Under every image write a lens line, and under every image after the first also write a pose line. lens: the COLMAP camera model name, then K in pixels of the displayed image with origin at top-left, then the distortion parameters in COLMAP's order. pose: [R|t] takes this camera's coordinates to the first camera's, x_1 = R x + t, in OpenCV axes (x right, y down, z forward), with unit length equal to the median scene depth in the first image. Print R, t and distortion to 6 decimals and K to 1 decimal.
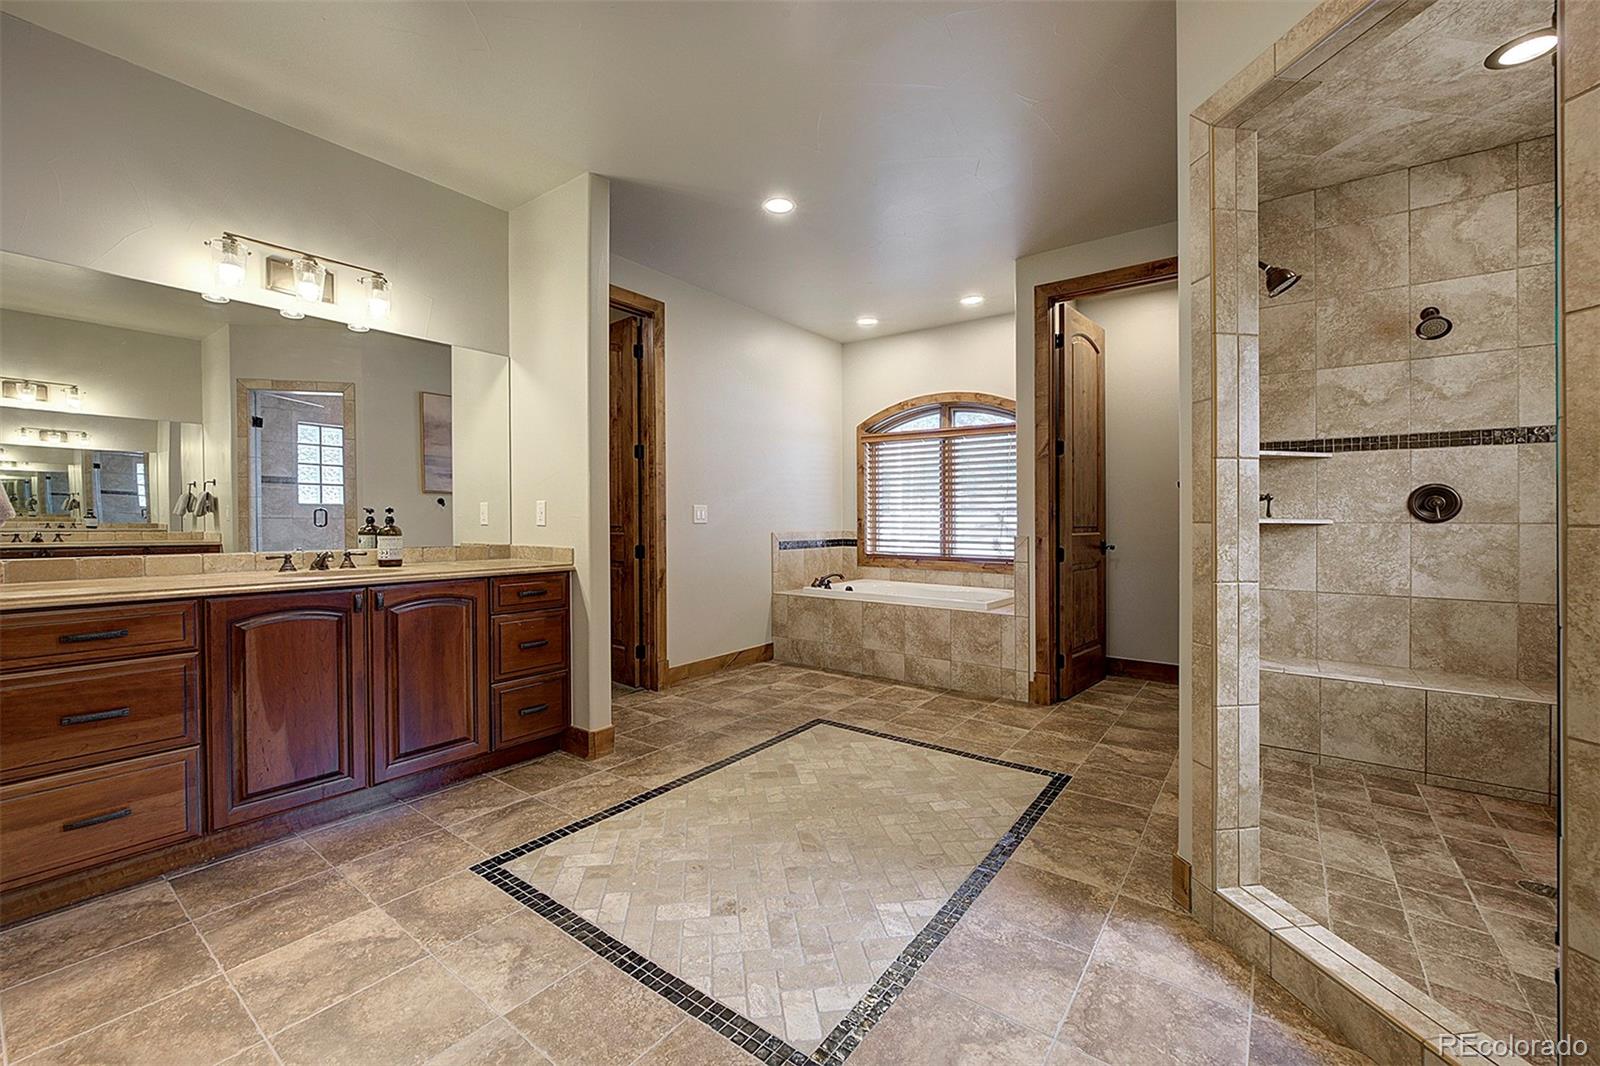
lens RADIAL K [[645.9, 0, 808.5], [0, 645.9, 526.0], [0, 0, 1]] dist [-0.015978, -0.000083]
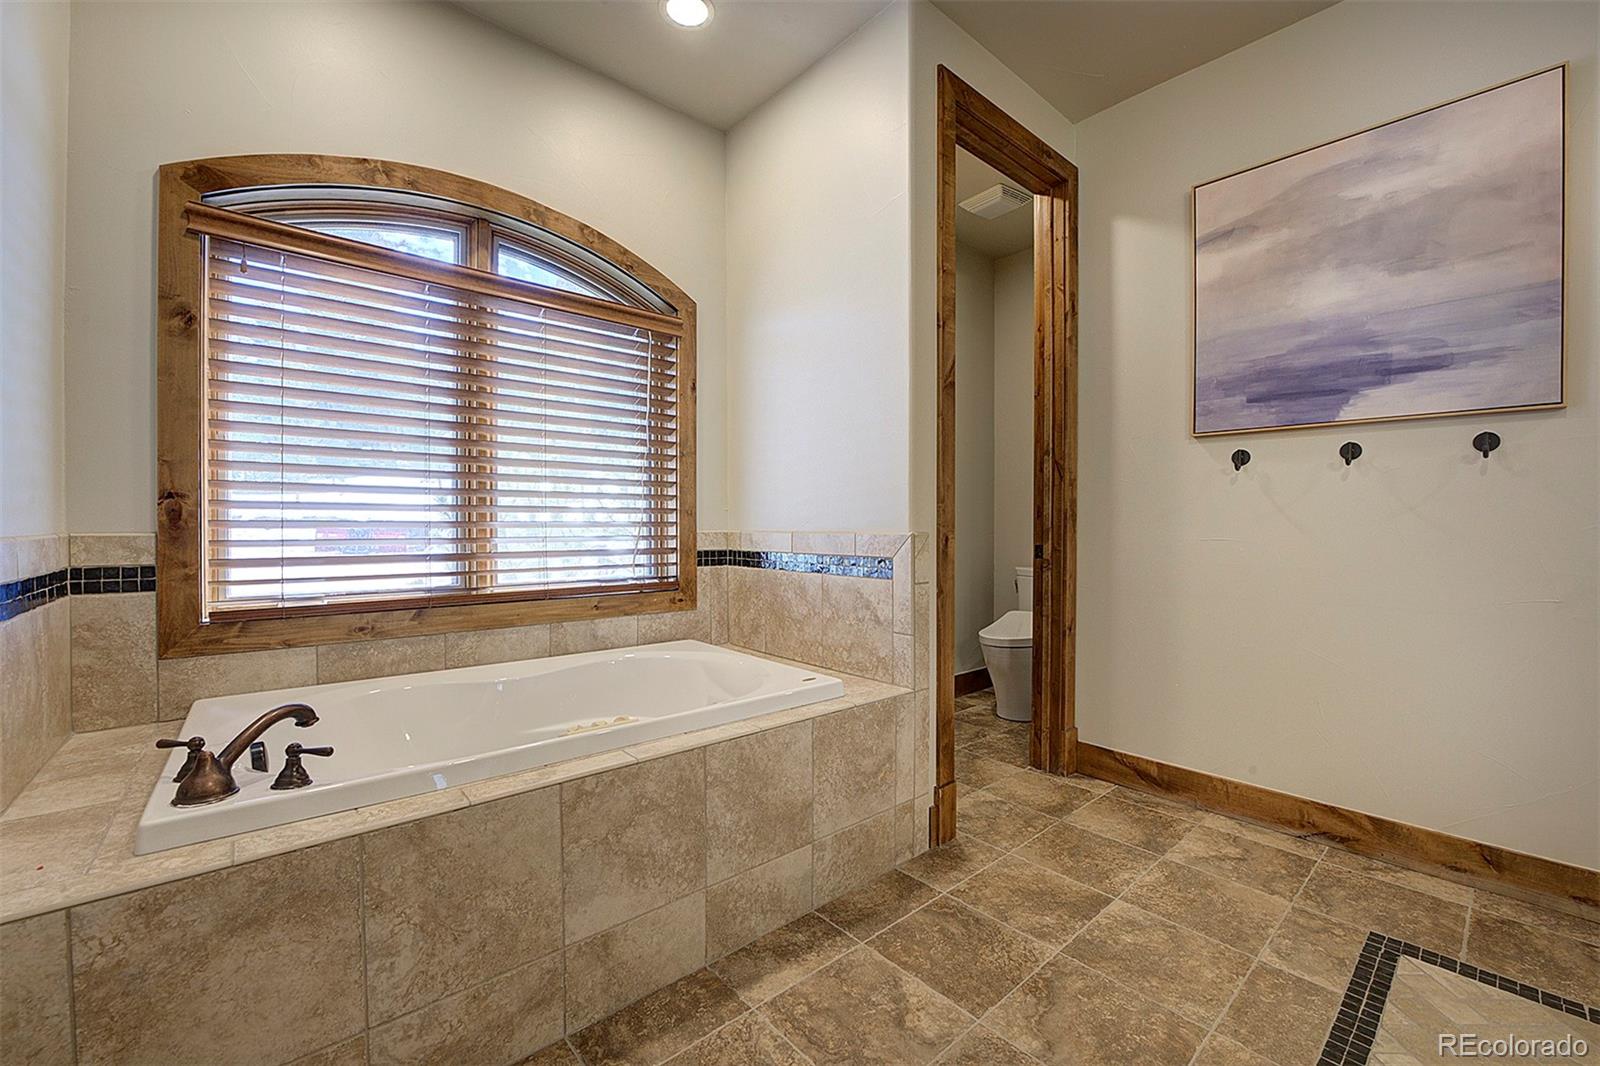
lens RADIAL K [[645.9, 0, 802.5], [0, 645.9, 519.3], [0, 0, 1]] dist [-0.015978, -0.000083]
pose [[0.214700, 0.002269, 0.976677, -0.132370], [0.007144, 0.999967, -0.003893, 0.003837], [-0.976654, 0.007813, 0.214677, 0.670670]]
